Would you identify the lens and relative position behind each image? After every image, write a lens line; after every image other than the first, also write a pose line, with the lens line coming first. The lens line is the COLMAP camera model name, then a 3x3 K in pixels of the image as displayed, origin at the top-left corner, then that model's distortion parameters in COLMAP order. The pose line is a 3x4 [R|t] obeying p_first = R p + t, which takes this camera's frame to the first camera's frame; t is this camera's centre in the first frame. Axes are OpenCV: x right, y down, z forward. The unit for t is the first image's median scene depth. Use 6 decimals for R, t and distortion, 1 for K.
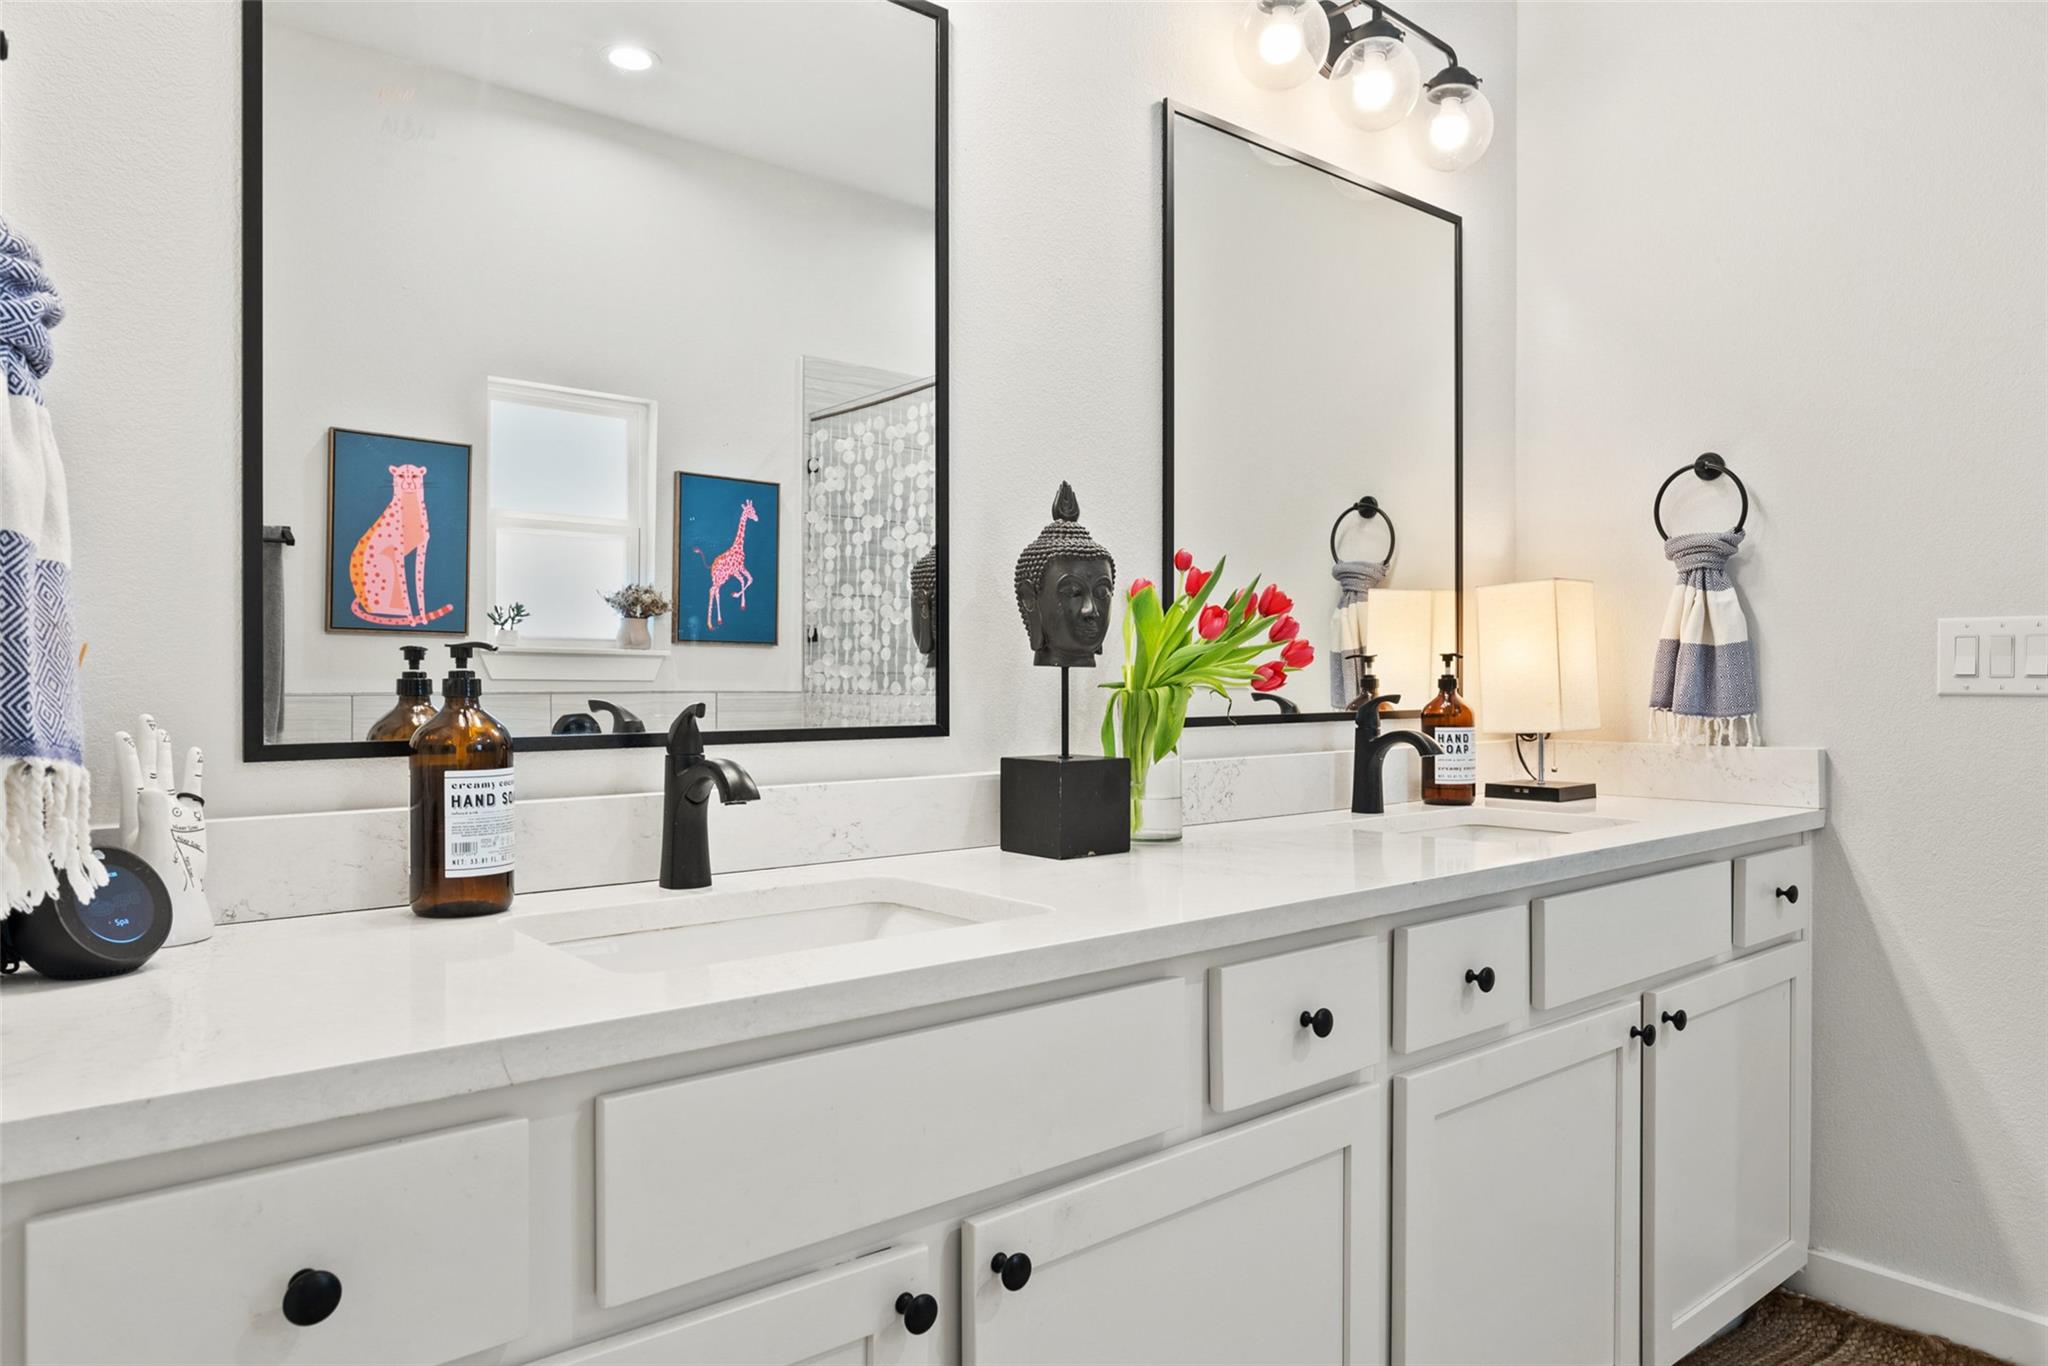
lens RADIAL K [[1316.0, 0, 1025.7], [0, 1316.0, 686.1], [0, 0, 1]] dist [-0.021492, 0.019197]
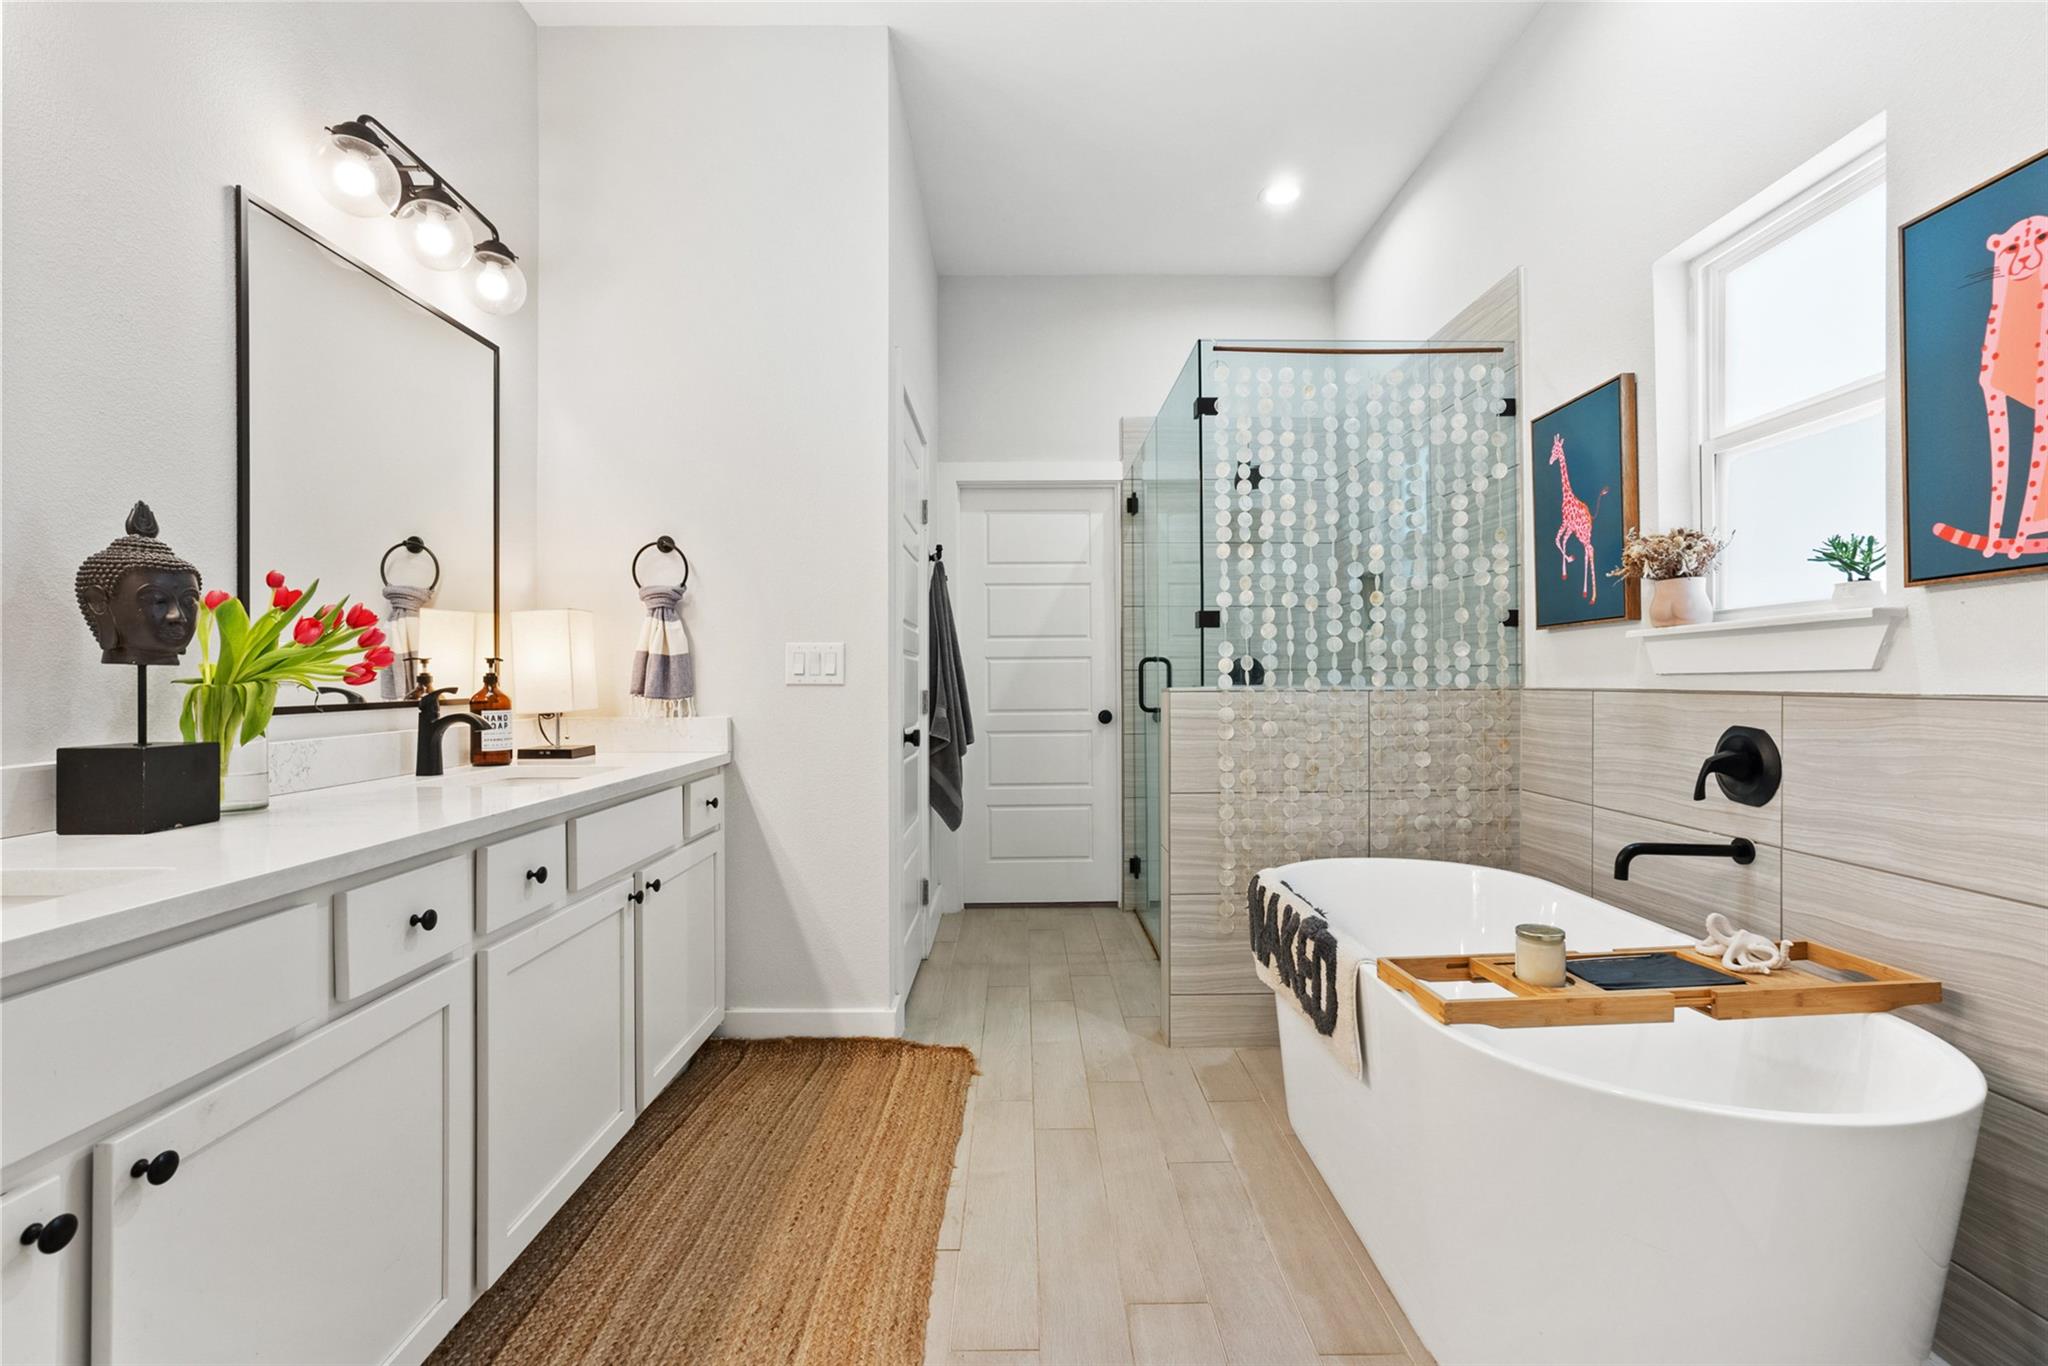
lens RADIAL K [[944.5, 0, 1030.1], [0, 944.5, 678.0], [0, 0, 1]] dist [-0.026527, 0.015866]
pose [[0.638865, -0.000552, 0.769318, -0.092215], [0.003643, 0.999991, -0.002308, 0.001291], [-0.769310, 0.004277, 0.638861, -0.094095]]
